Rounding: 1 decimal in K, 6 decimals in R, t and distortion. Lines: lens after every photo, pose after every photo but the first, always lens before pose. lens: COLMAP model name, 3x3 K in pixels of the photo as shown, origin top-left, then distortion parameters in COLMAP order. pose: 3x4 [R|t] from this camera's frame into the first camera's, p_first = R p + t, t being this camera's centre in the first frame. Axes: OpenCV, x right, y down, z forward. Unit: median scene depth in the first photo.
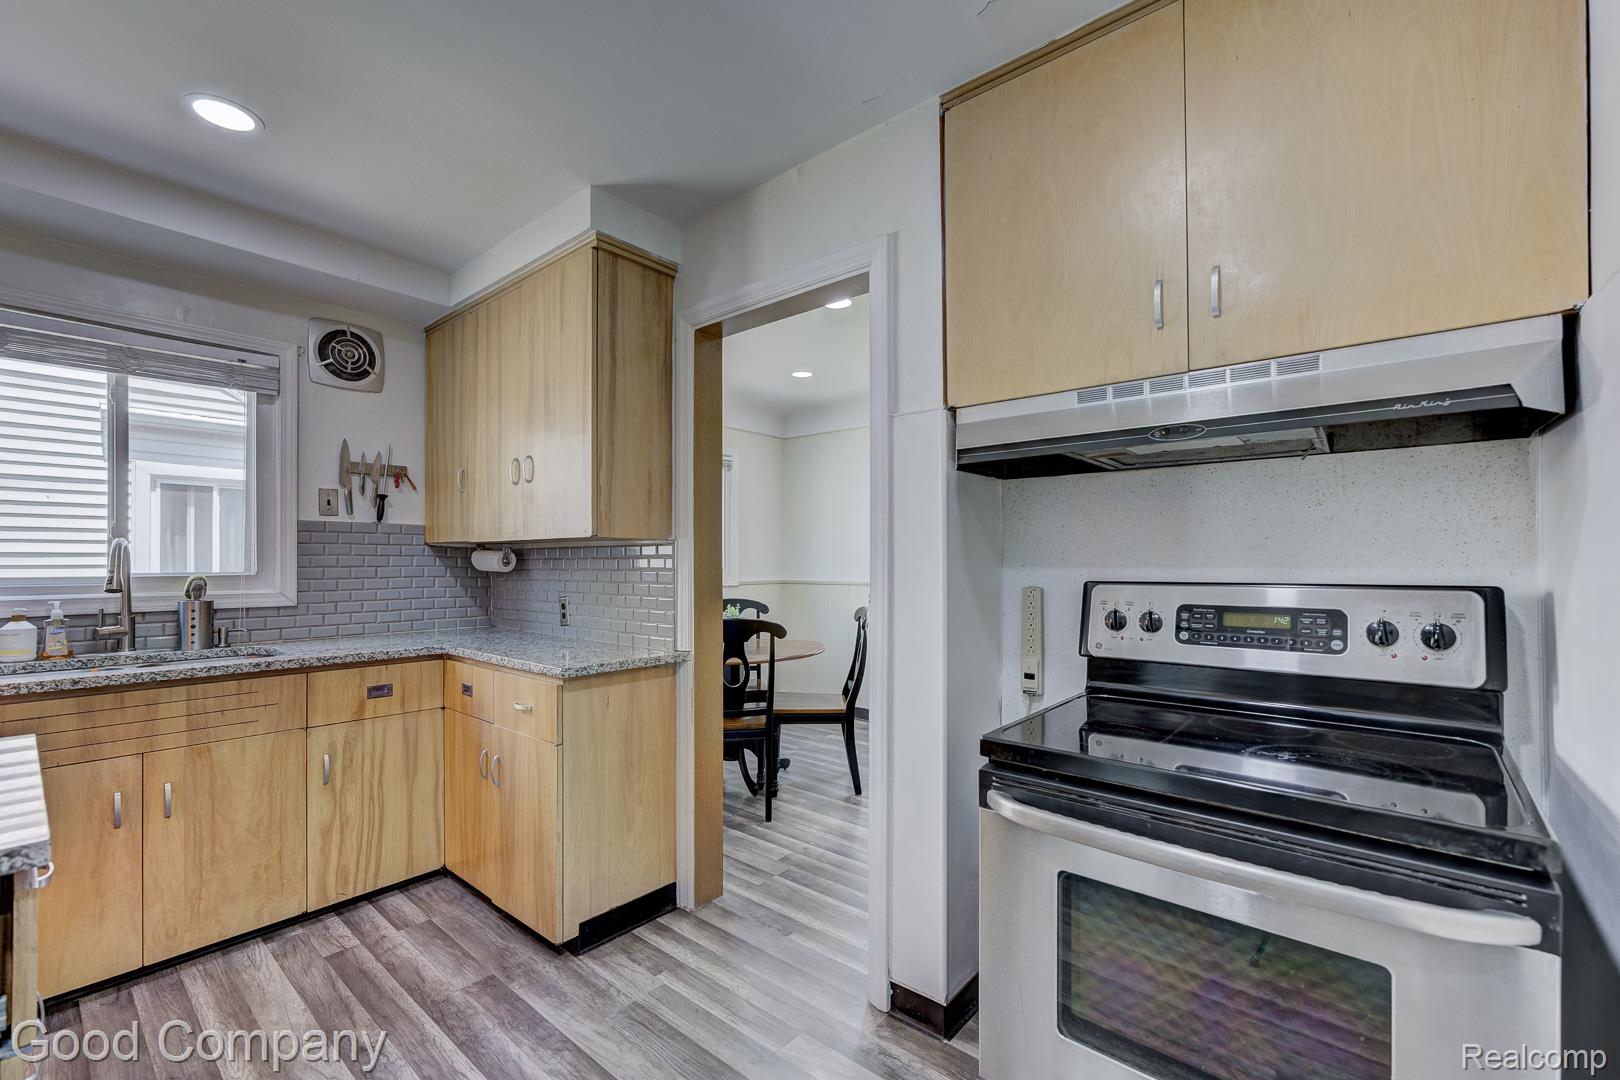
lens RADIAL K [[672.8, 0, 821.9], [0, 672.8, 549.3], [0, 0, 1]] dist [-0.009713, 0.007039]
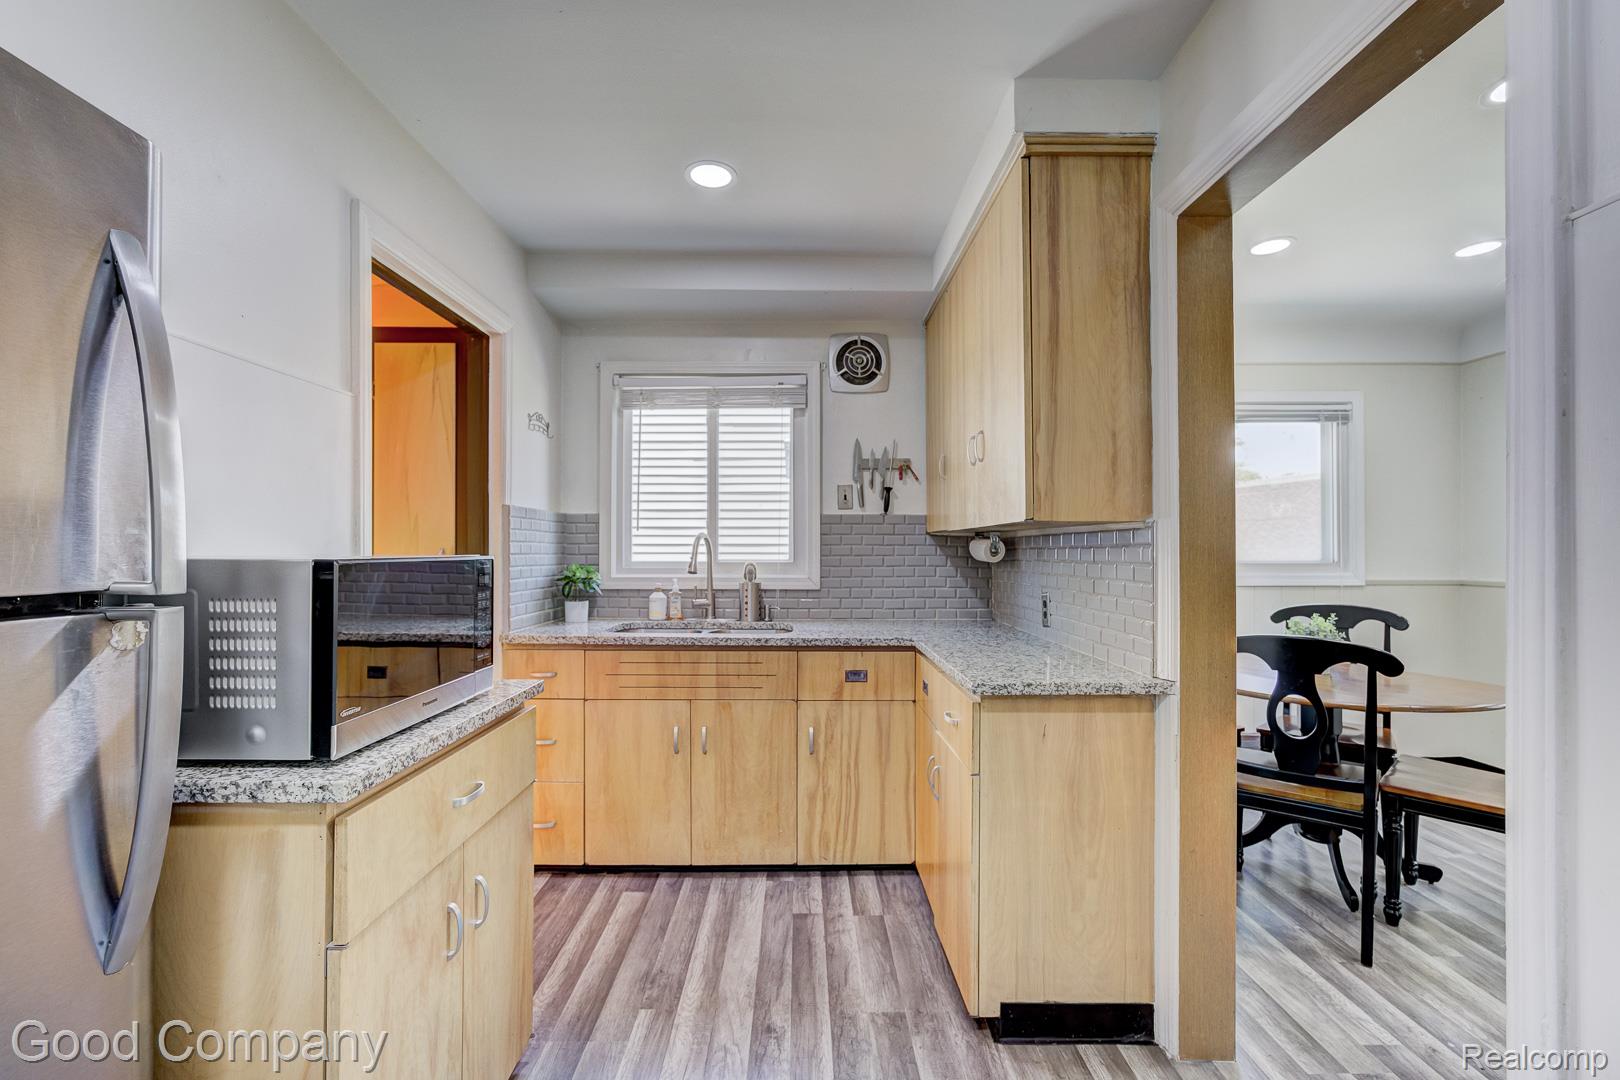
lens RADIAL K [[672.8, 0, 814.0], [0, 672.8, 542.1], [0, 0, 1]] dist [-0.009713, 0.007039]
pose [[0.640219, -0.006646, -0.768164, 0.101523], [0.012570, 0.999919, 0.001826, 0.001651], [0.768090, -0.010825, 0.640251, 0.278259]]
